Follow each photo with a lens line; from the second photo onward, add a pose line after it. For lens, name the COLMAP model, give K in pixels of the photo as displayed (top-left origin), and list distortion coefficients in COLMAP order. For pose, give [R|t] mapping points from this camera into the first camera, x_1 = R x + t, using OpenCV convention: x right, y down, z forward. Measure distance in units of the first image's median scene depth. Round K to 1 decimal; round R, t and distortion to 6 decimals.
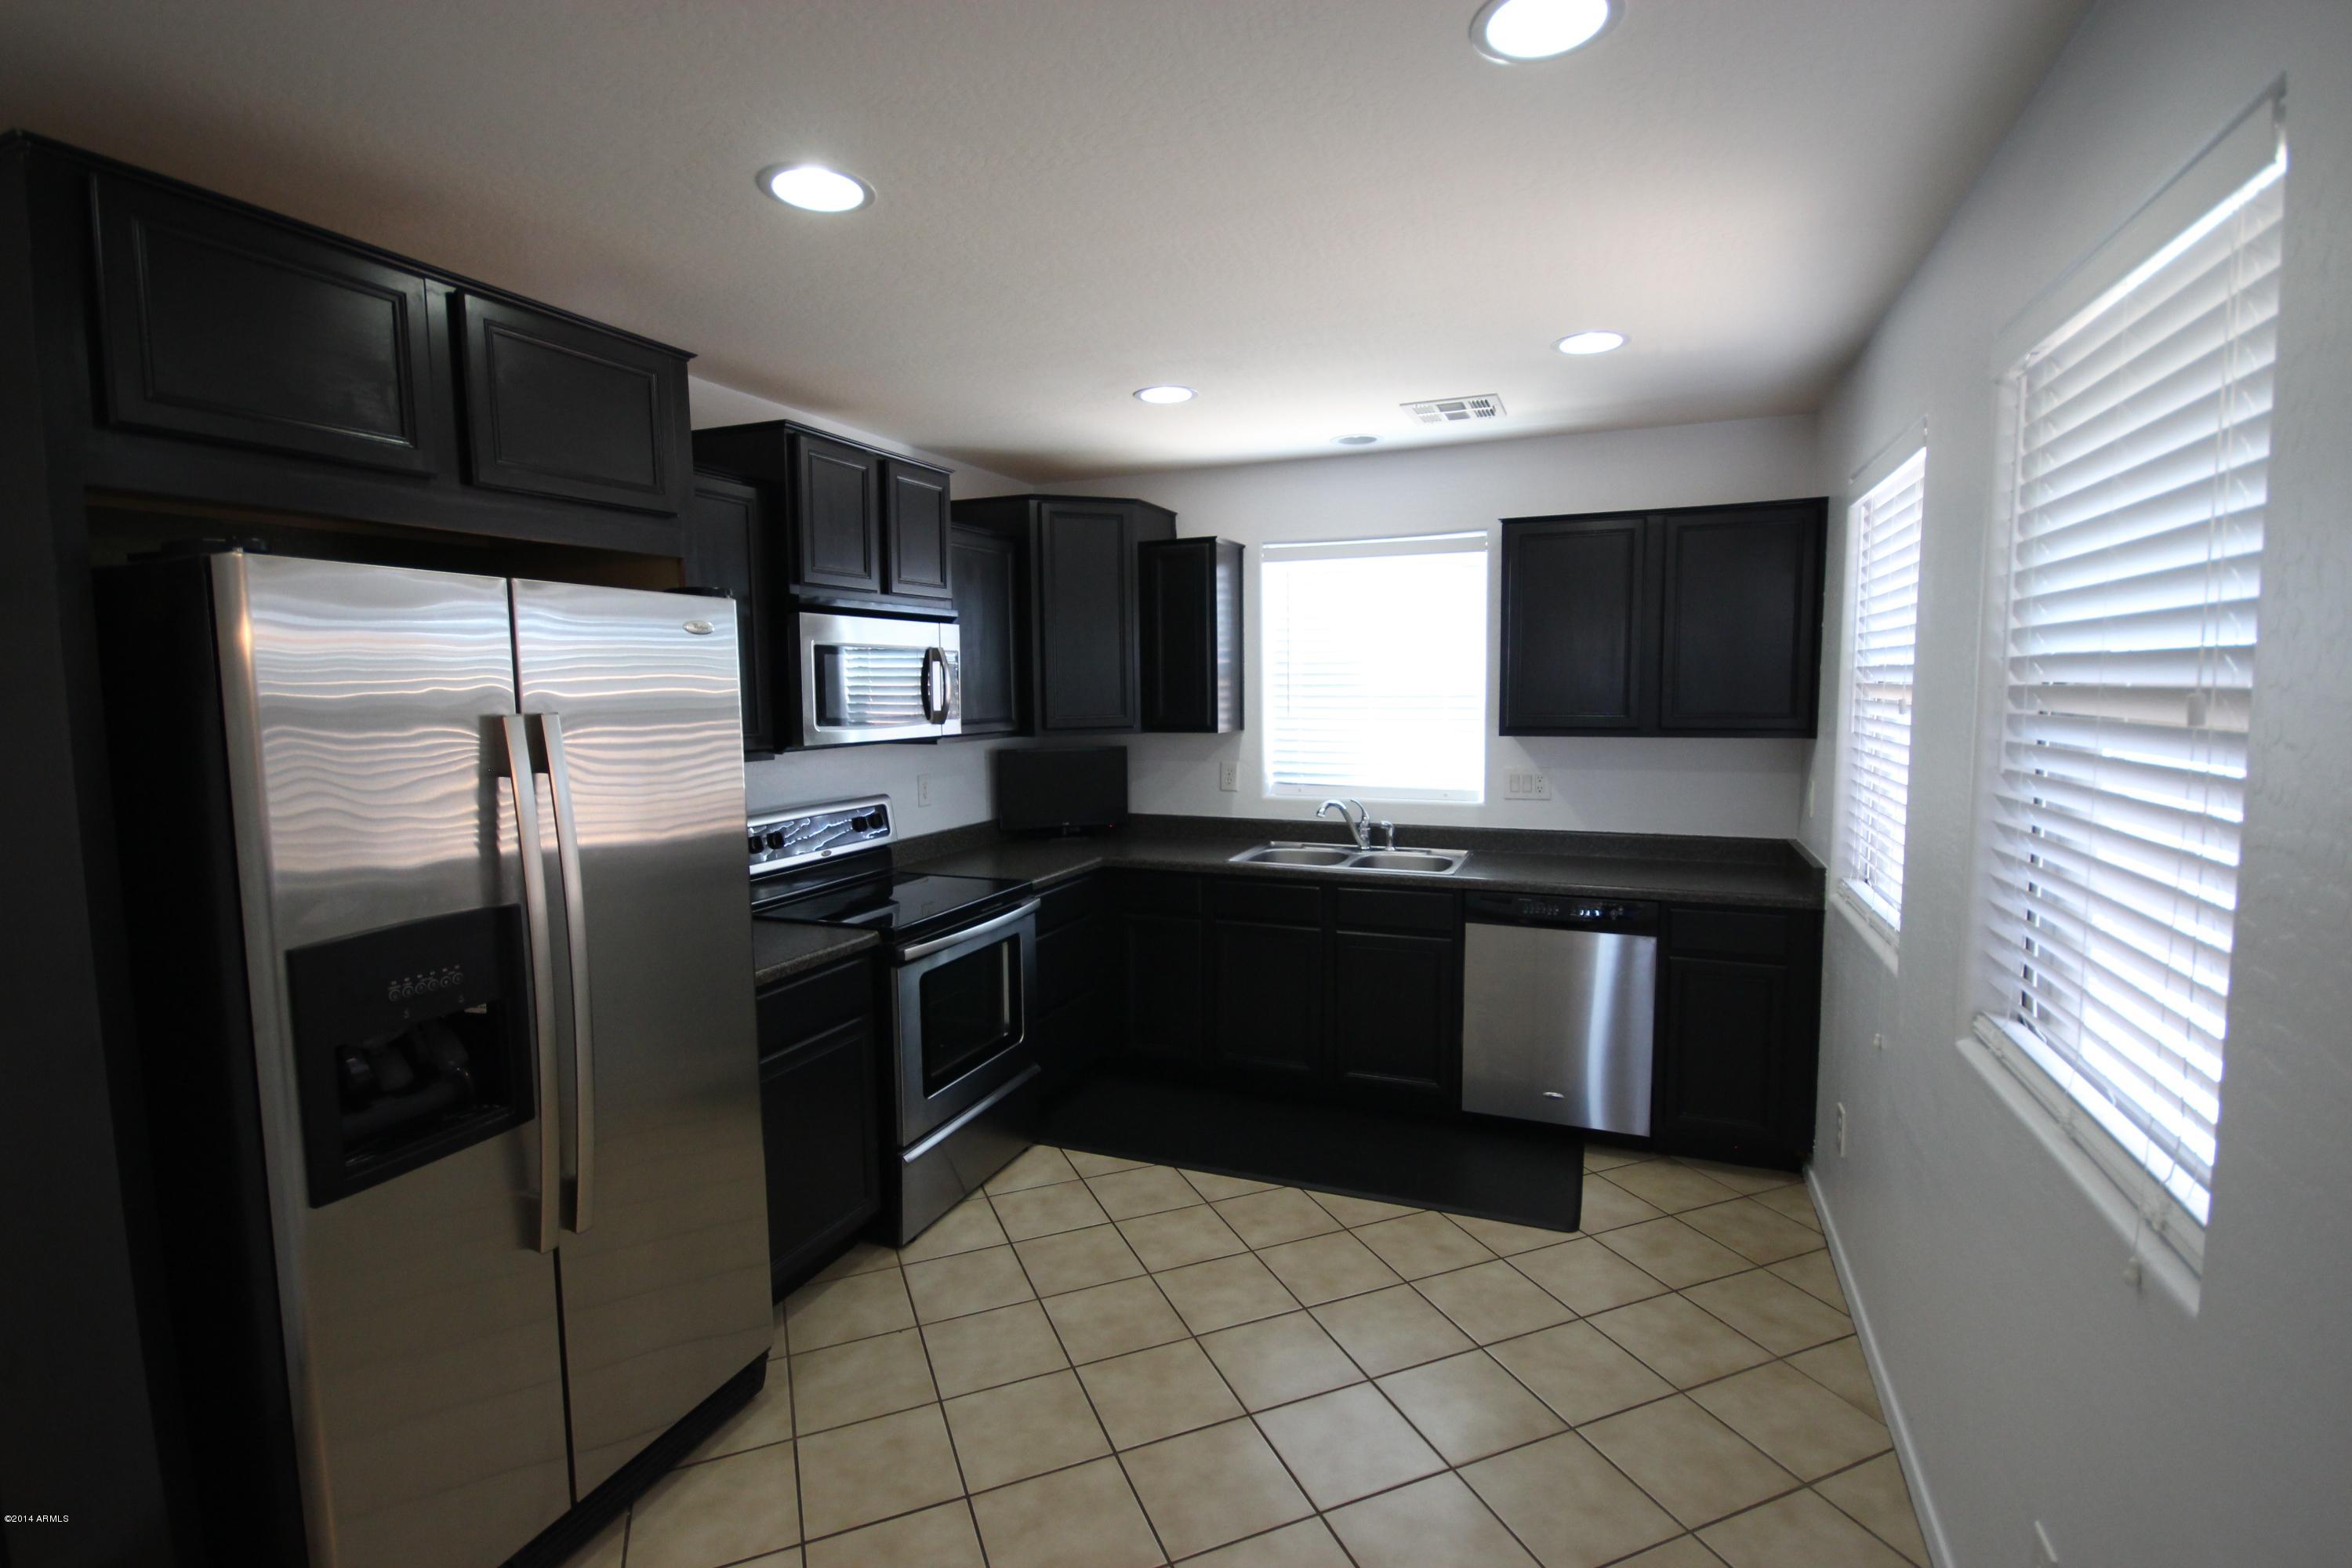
lens RADIAL K [[1086.1, 0, 1174.8], [0, 1086.1, 781.9], [0, 0, 1]] dist [0.003823, -0.007259]
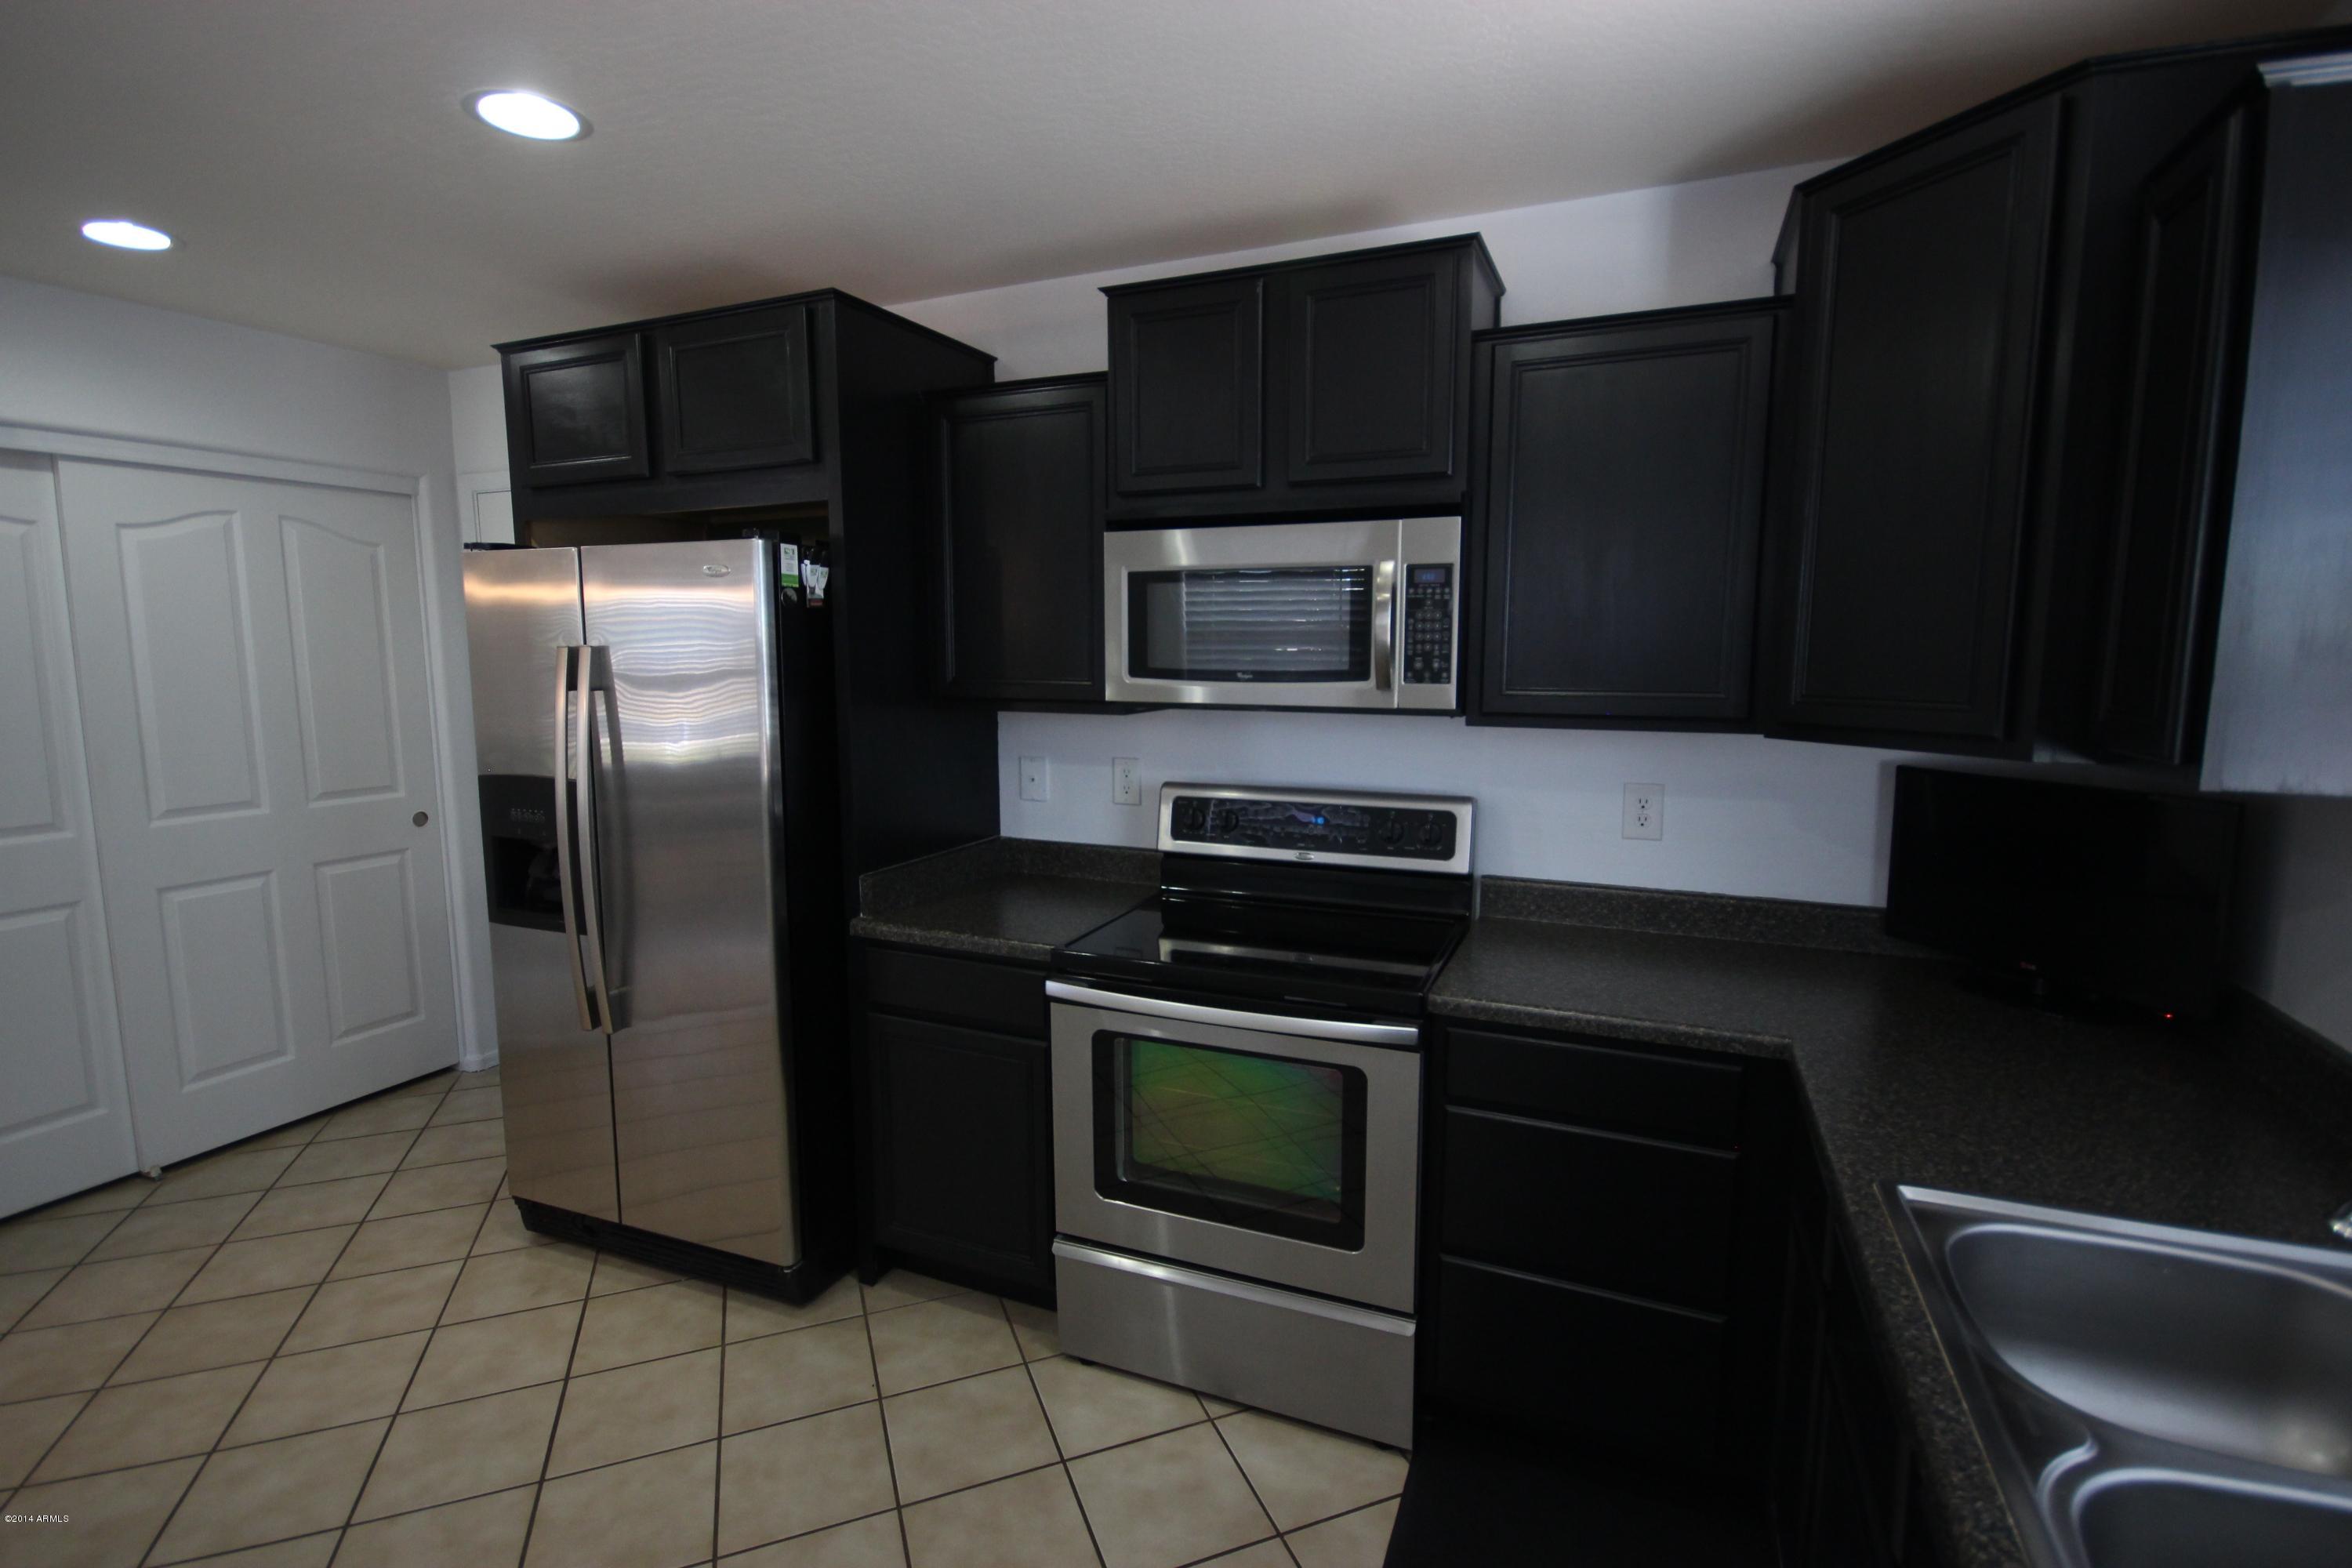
lens RADIAL K [[1086.1, 0, 1174.8], [0, 1086.1, 781.9], [0, 0, 1]] dist [0.003823, -0.007259]
pose [[-0.008828, 0.137441, -0.990471, 0.423745], [-0.090048, 0.986376, 0.137676, -0.081505], [0.995898, 0.090405, 0.003669, 0.957491]]
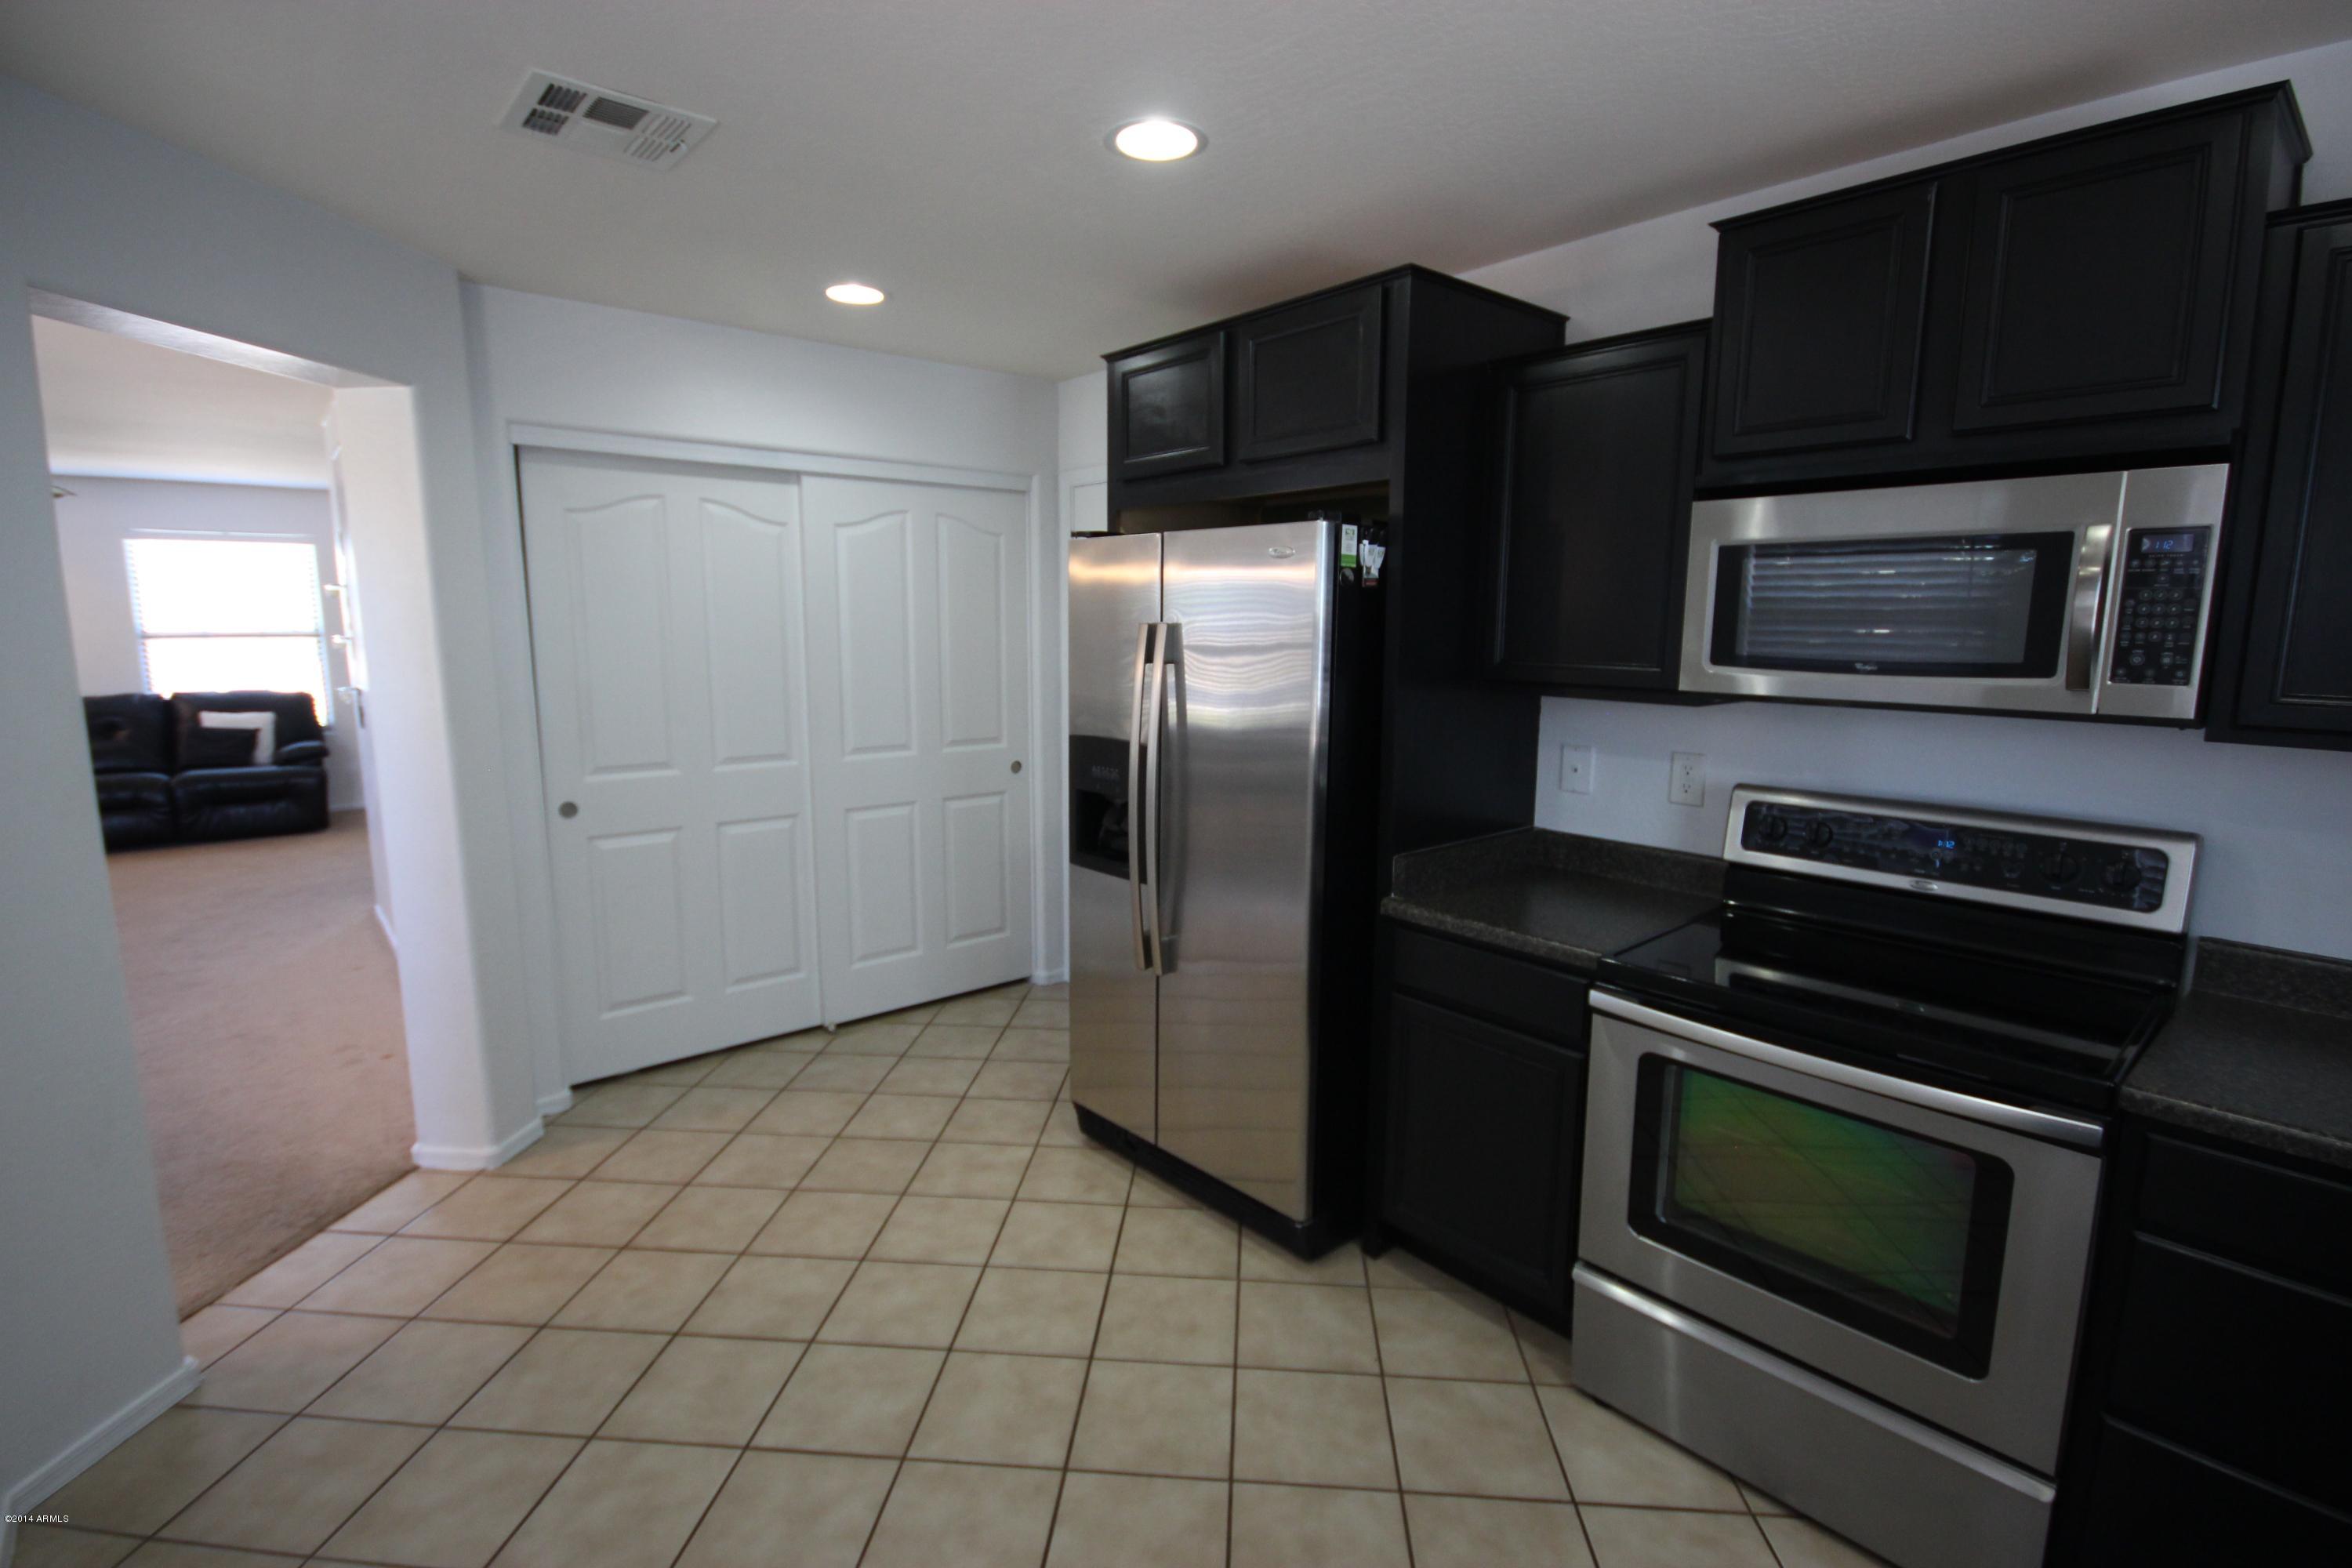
lens RADIAL K [[1086.1, 0, 1174.8], [0, 1086.1, 781.9], [0, 0, 1]] dist [0.003823, -0.007259]
pose [[-0.442666, 0.142661, -0.885265, 0.416750], [-0.083504, 0.976414, 0.199105, -0.081566], [0.892790, 0.162060, -0.420313, 0.921912]]
